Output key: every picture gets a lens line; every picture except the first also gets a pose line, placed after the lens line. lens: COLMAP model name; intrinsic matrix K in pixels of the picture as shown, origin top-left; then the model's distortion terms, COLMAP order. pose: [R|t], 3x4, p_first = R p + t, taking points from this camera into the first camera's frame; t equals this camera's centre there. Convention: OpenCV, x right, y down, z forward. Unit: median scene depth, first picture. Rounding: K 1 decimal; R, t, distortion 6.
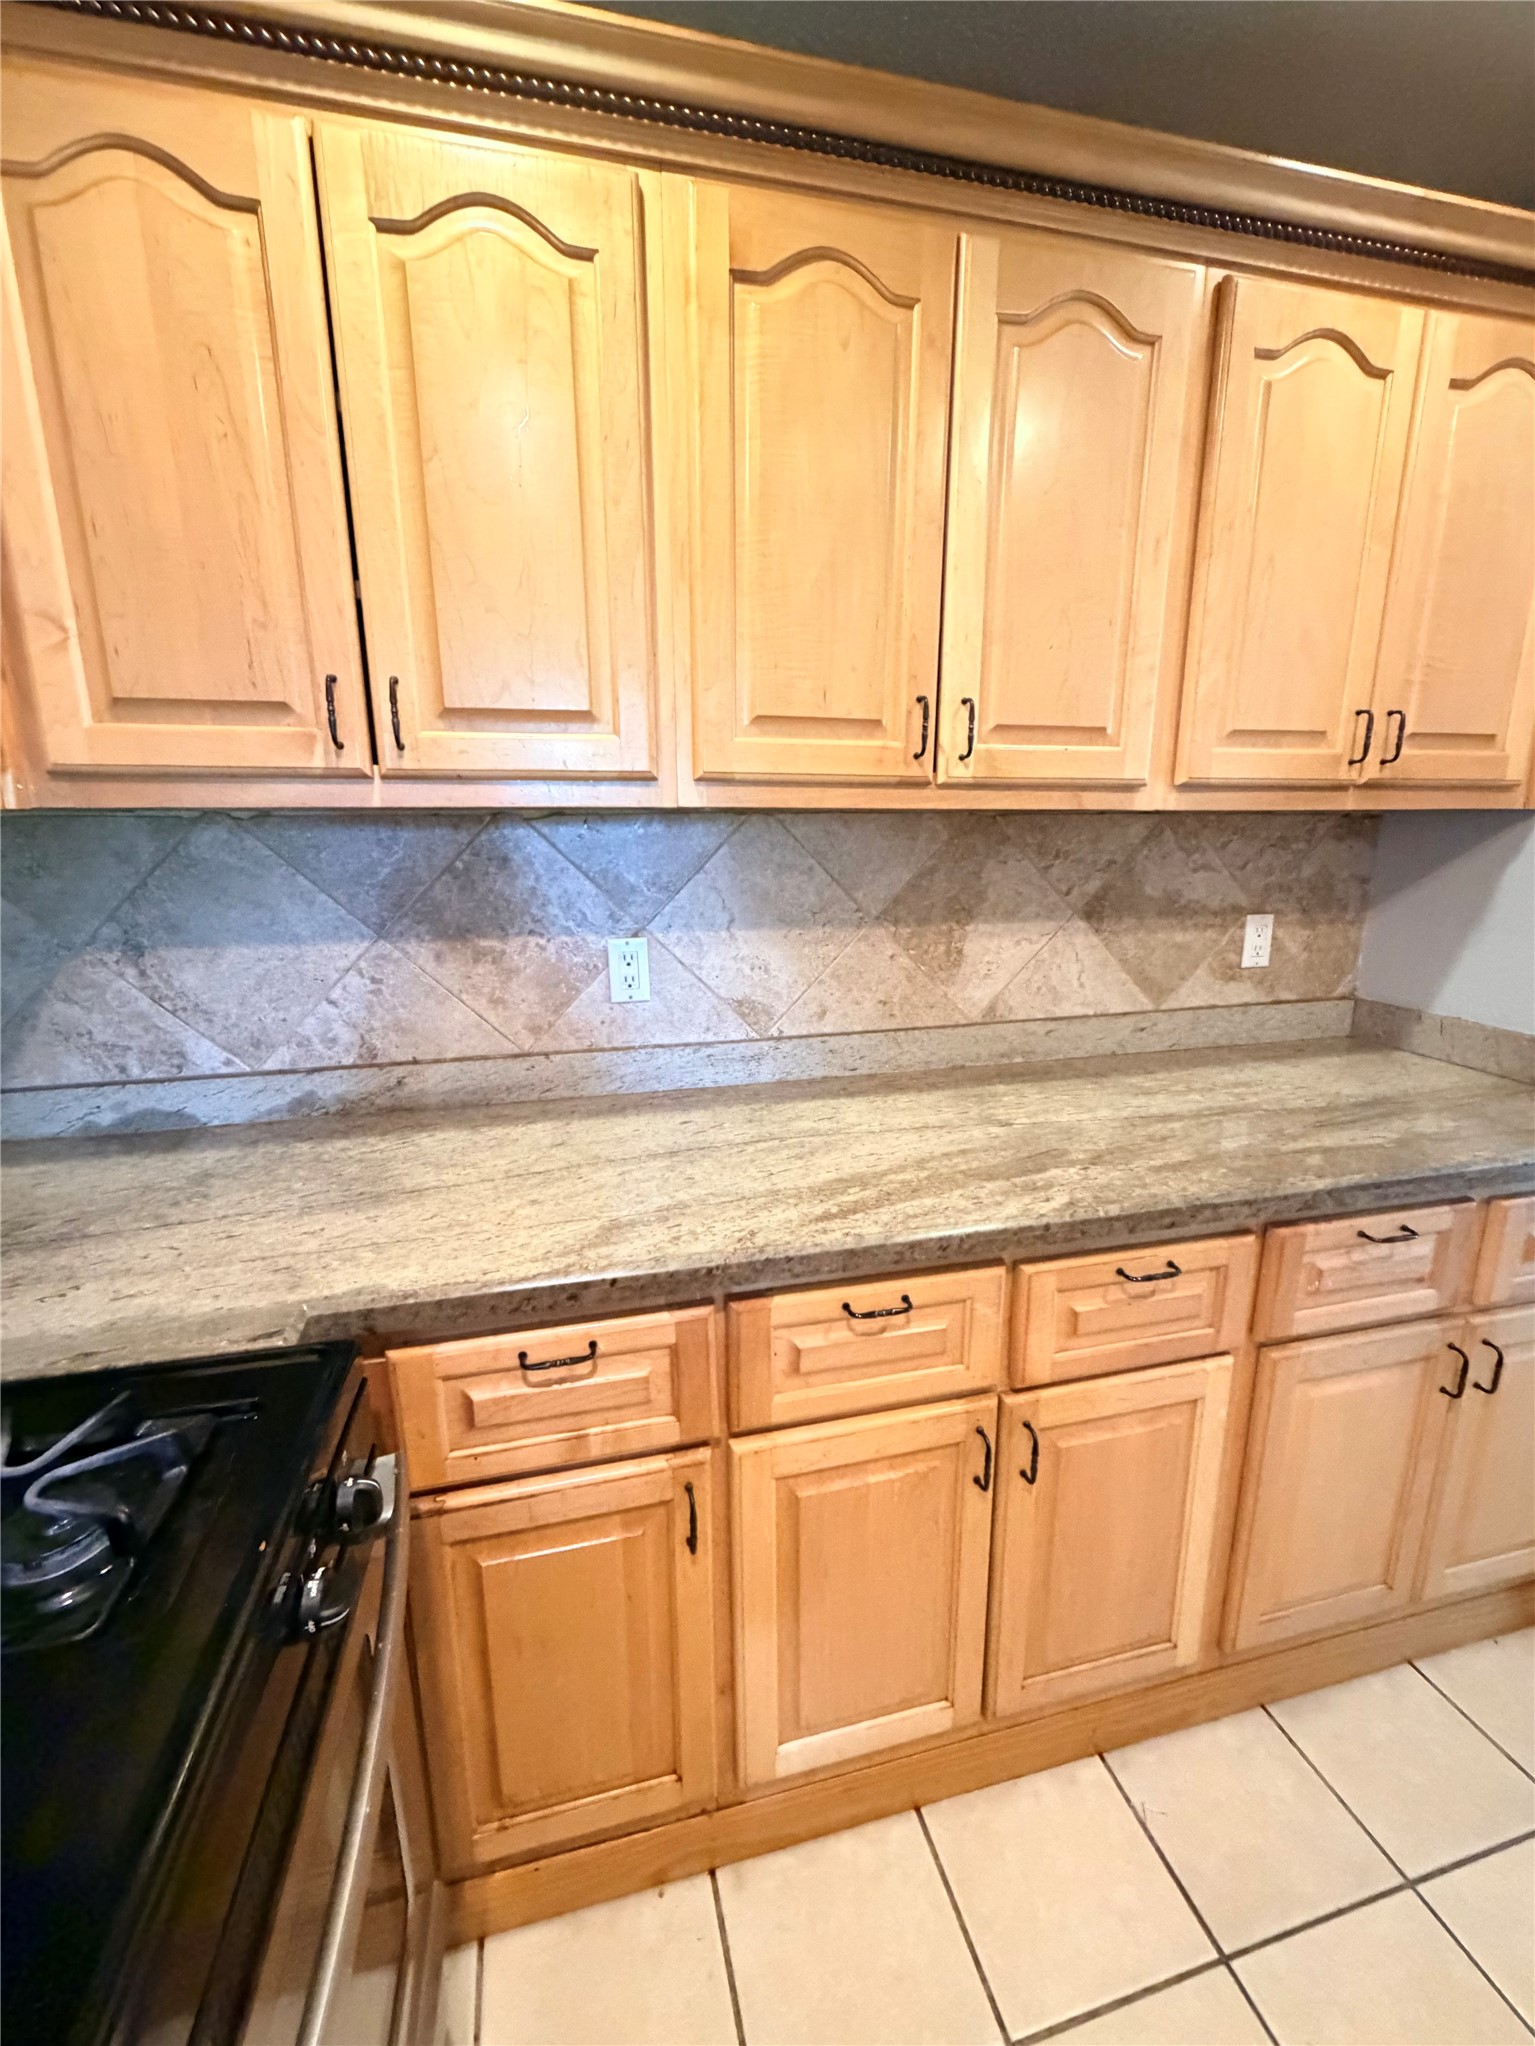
lens RADIAL K [[867.0, 0, 767.5], [0, 867.0, 1023.0], [0, 0, 1]] dist [0.000102, 0.000032]
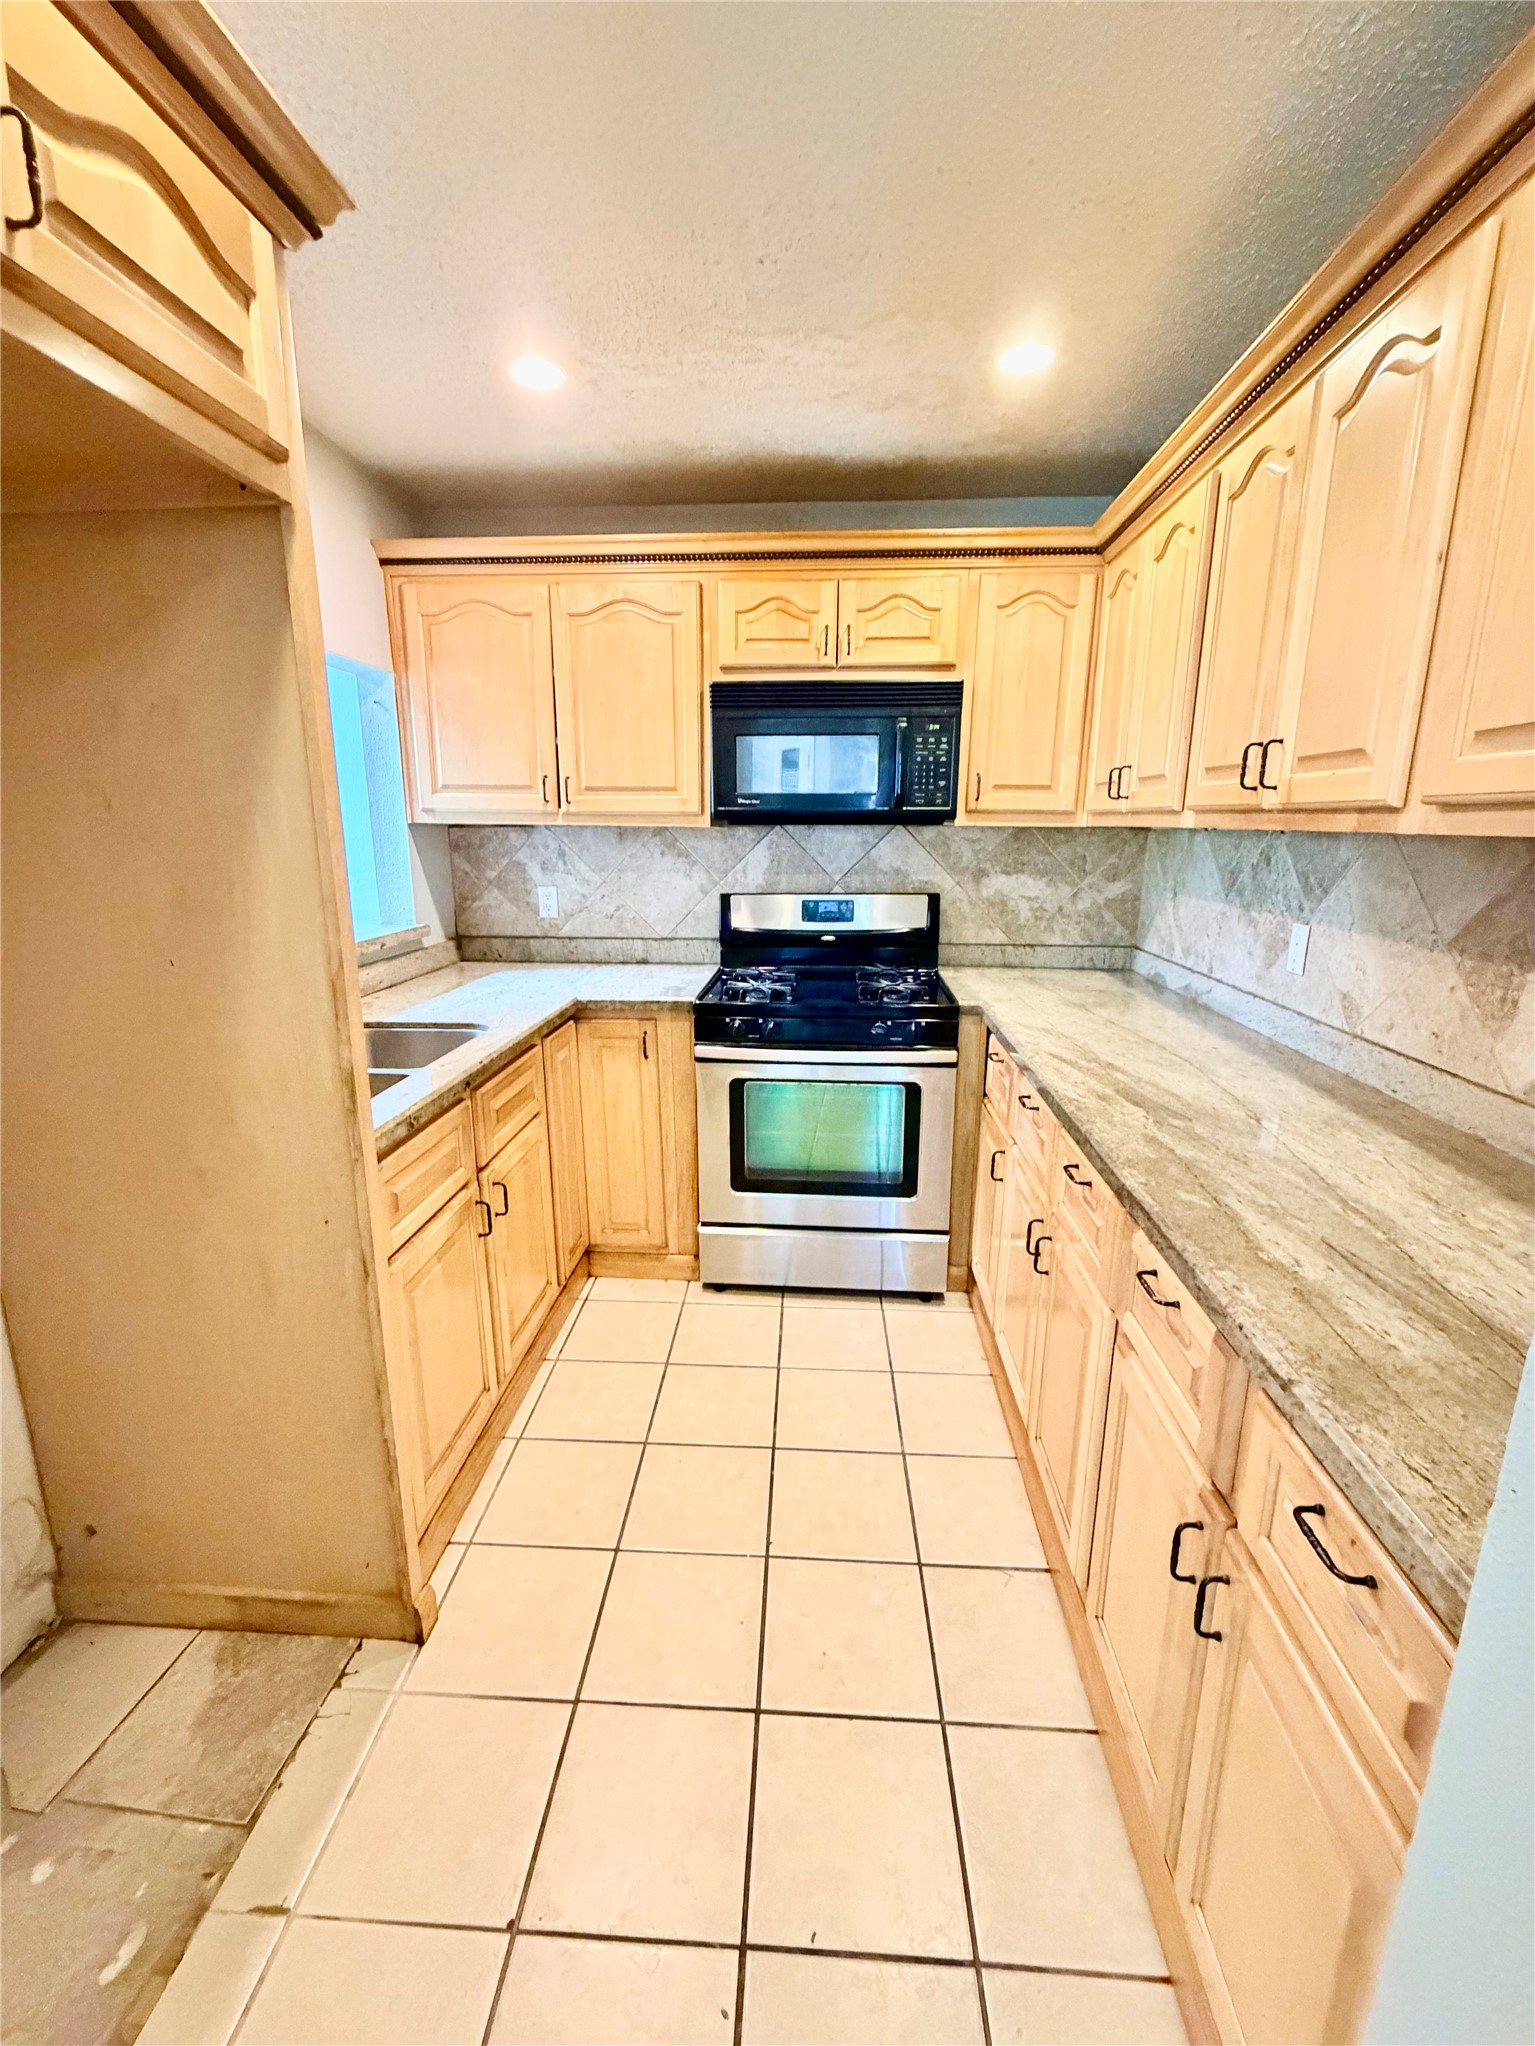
lens RADIAL K [[820.1, 0, 769.9], [0, 820.1, 1021.1], [0, 0, 1]] dist [-0.000406, 0.000235]
pose [[-0.302852, 0.226938, -0.925624, 1.296162], [-0.224169, 0.927023, 0.300626, -0.158335], [0.926299, 0.298541, -0.229878, 0.593740]]
